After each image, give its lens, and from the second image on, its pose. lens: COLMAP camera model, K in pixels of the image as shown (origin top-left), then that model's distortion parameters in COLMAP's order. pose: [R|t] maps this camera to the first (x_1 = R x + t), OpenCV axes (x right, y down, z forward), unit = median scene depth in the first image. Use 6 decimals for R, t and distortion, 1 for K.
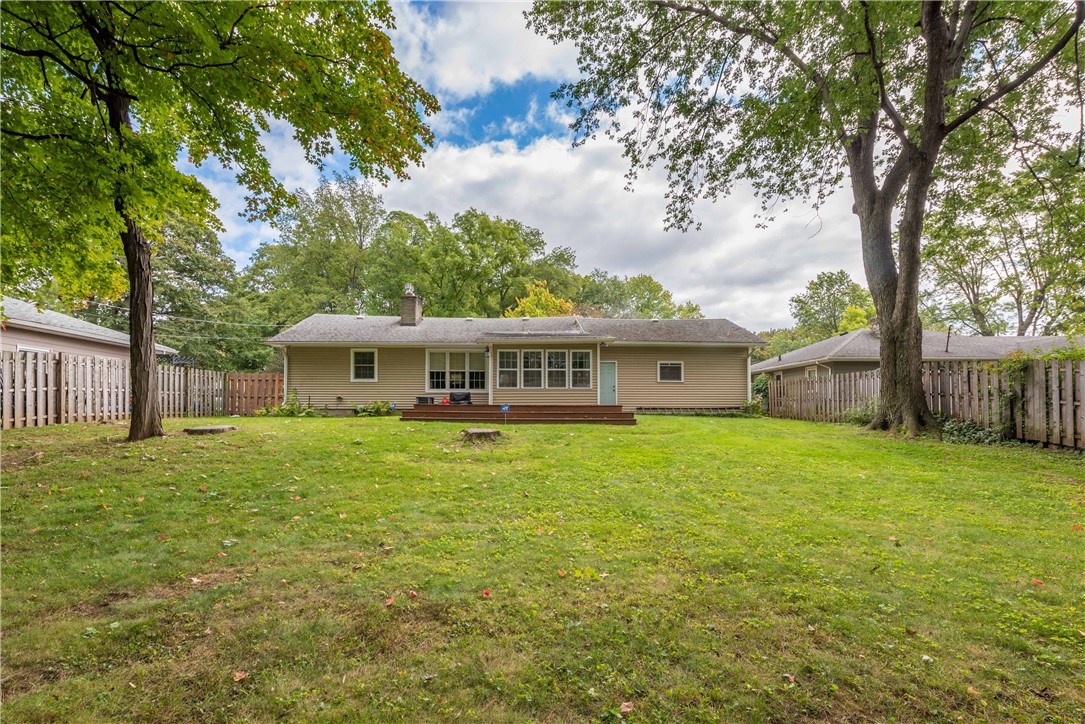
lens RADIAL K [[522.9, 0, 540.7], [0, 522.9, 390.9], [0, 0, 1]] dist [0.002216, 0.000059]
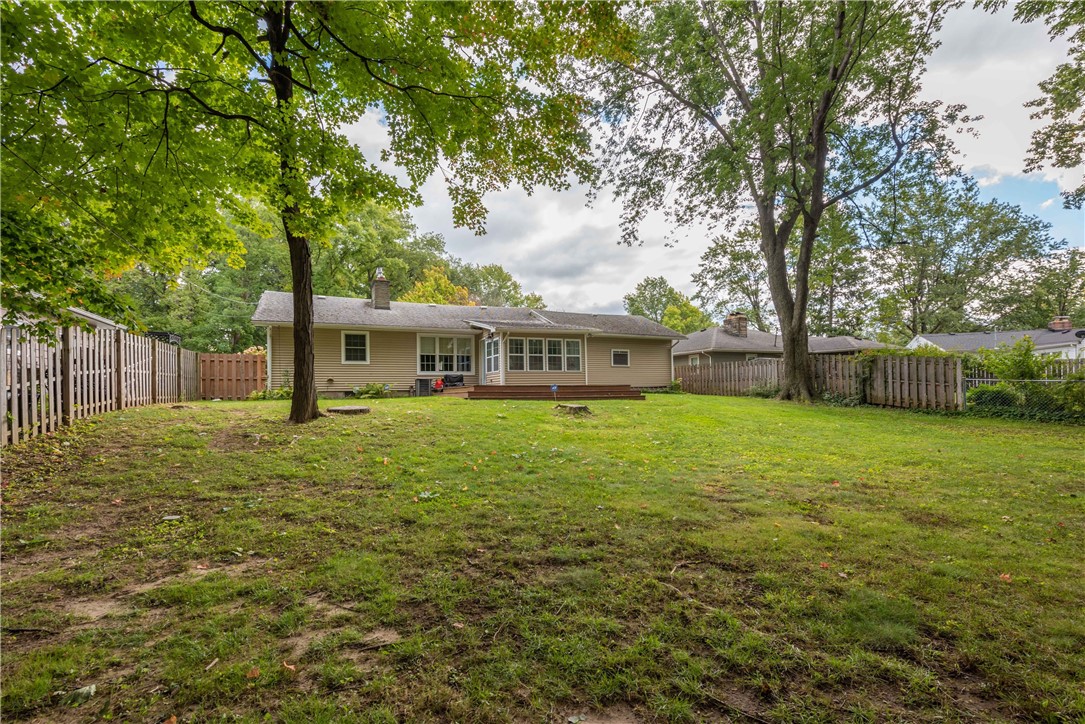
lens RADIAL K [[522.1, 0, 543.5], [0, 522.1, 375.1], [0, 0, 1]] dist [0.000829, 0.000026]
pose [[0.920725, 0.000484, 0.390211, -0.433201], [-0.002054, 0.999991, 0.003608, -0.000320], [-0.390206, -0.004123, 0.920718, -0.075301]]
